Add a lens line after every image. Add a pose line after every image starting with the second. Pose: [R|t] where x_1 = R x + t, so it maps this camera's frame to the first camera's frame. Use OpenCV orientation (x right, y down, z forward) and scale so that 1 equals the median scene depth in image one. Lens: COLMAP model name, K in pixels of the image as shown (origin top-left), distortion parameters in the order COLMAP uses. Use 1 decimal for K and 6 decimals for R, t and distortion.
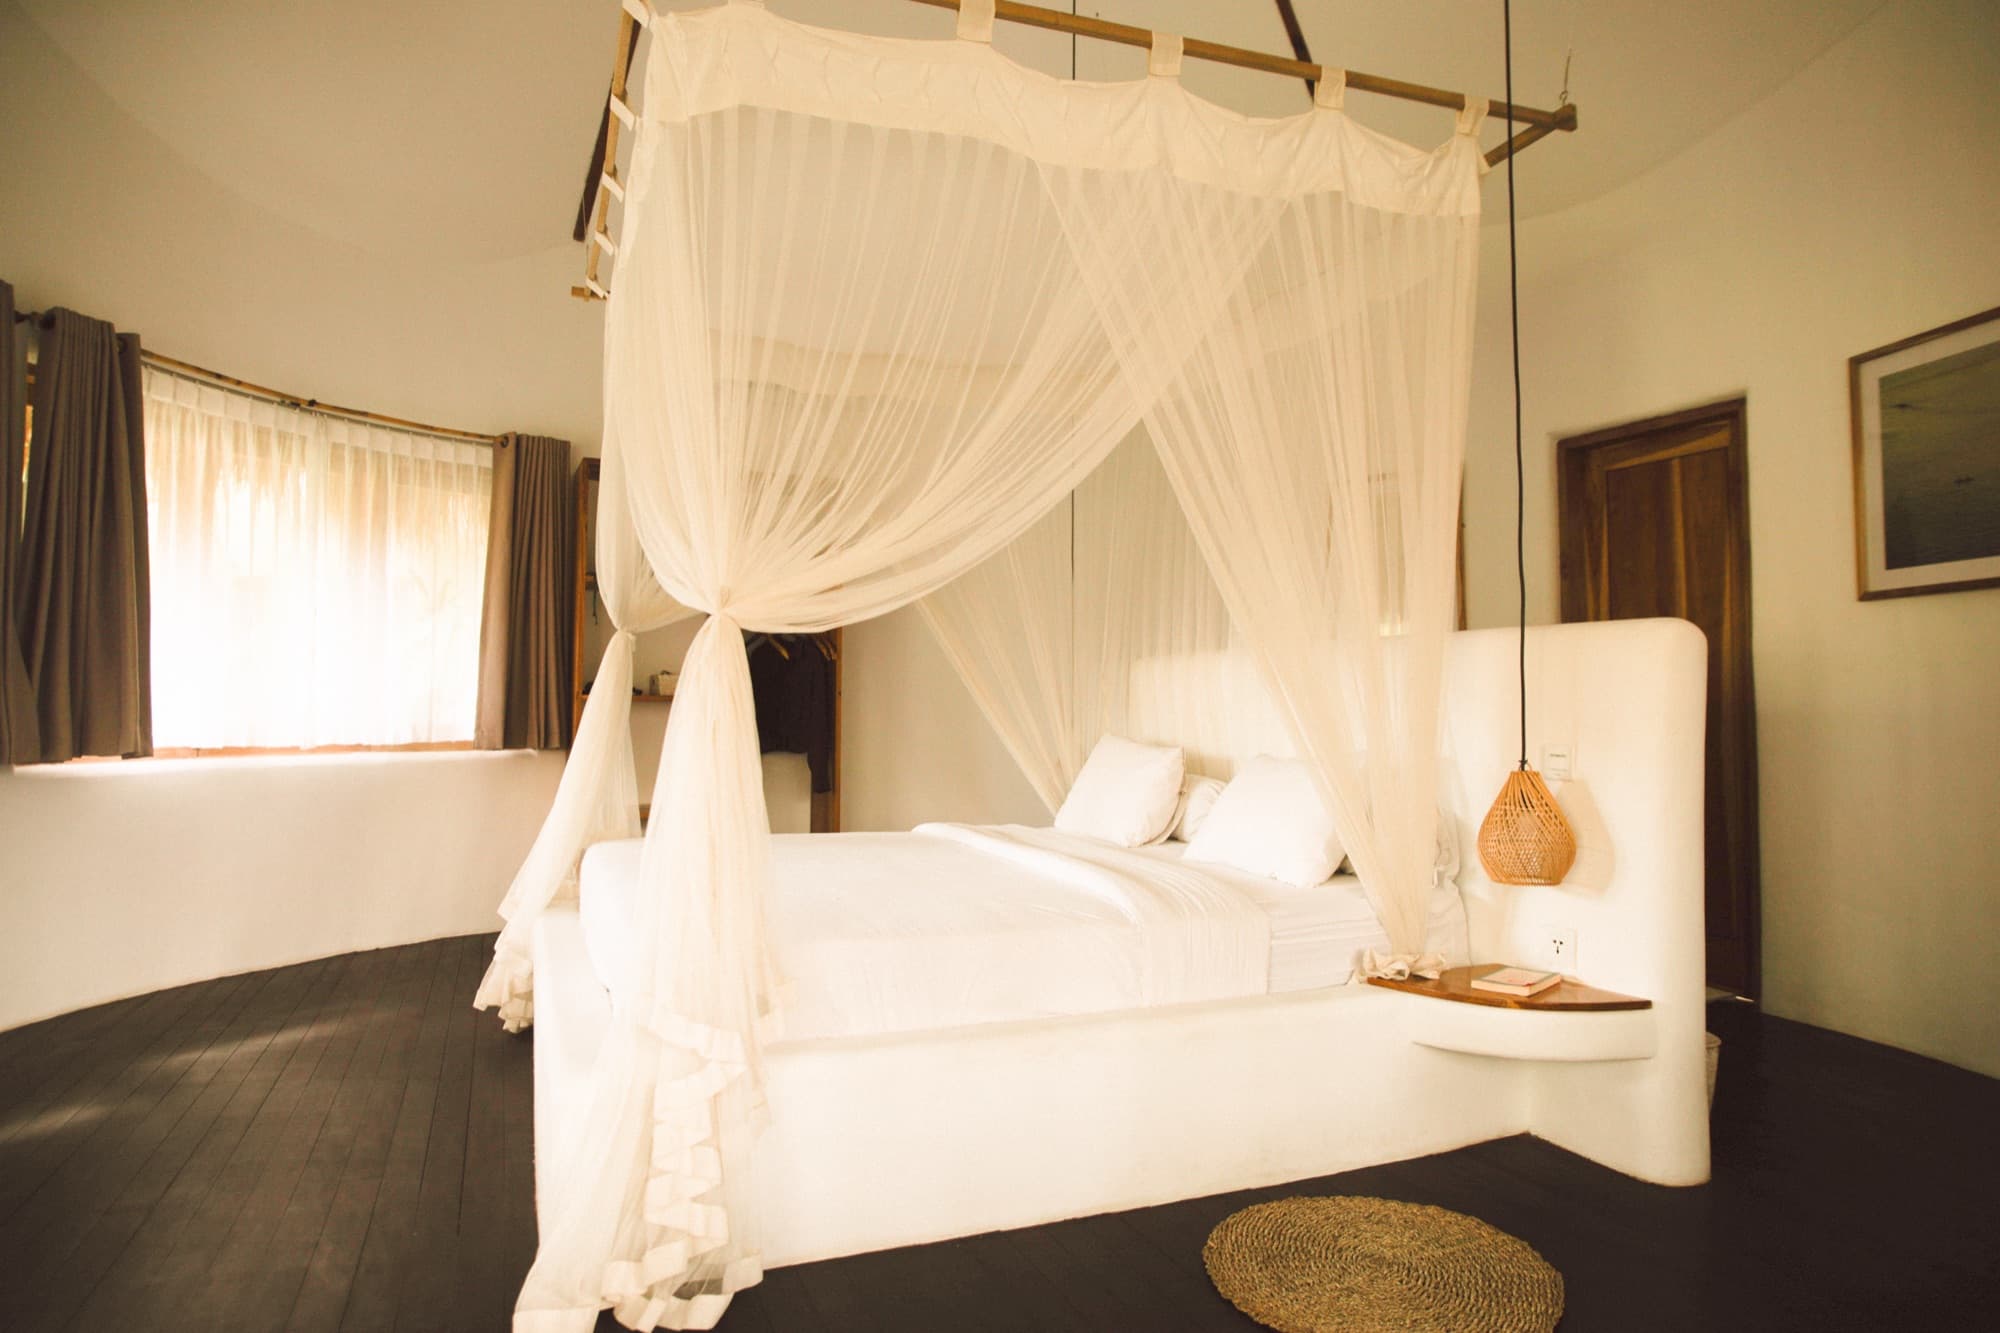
lens RADIAL K [[1206.3, 0, 1000.0], [0, 1206.3, 666.5], [0, 0, 1]] dist [-0.093933, 0.079227]
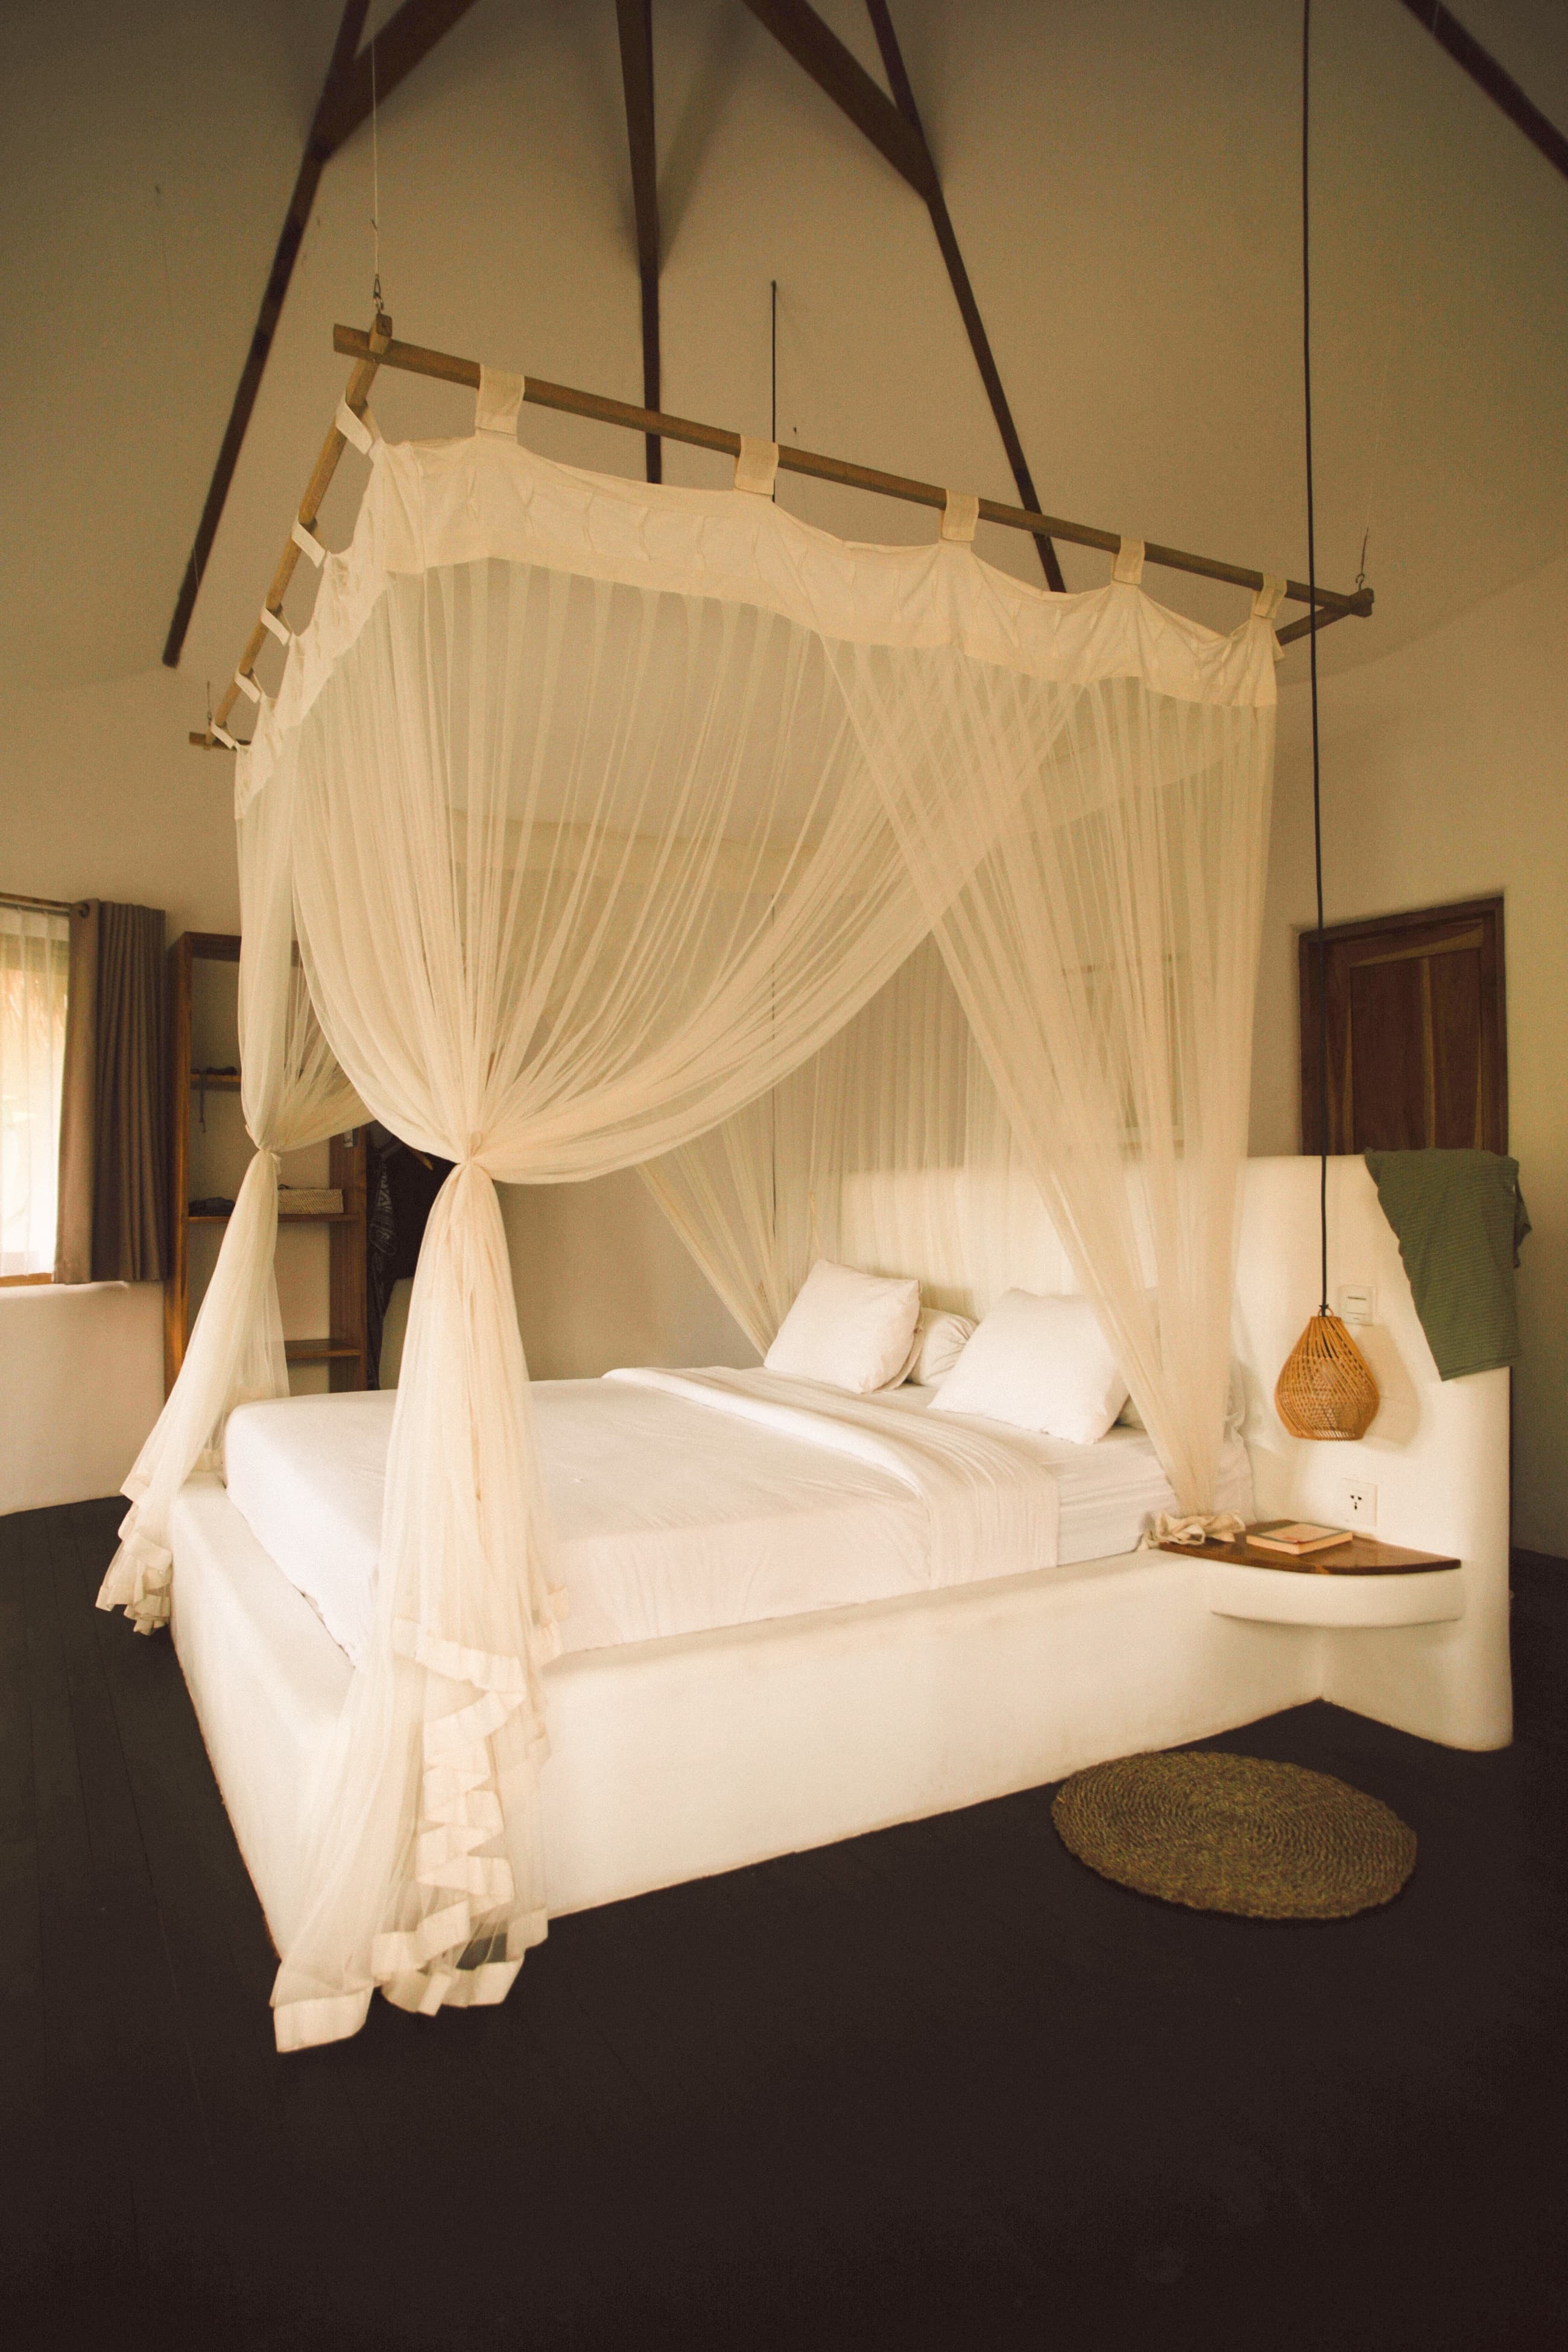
lens RADIAL K [[1372.7, 0, 791.4], [0, 1372.7, 1186.5], [0, 0, 1]] dist [-0.081048, 0.050879]
pose [[0.991026, -0.006566, 0.133506, -0.109829], [0.002892, 0.999612, 0.027690, -0.042993], [-0.133637, -0.027055, 0.990661, 0.007757]]
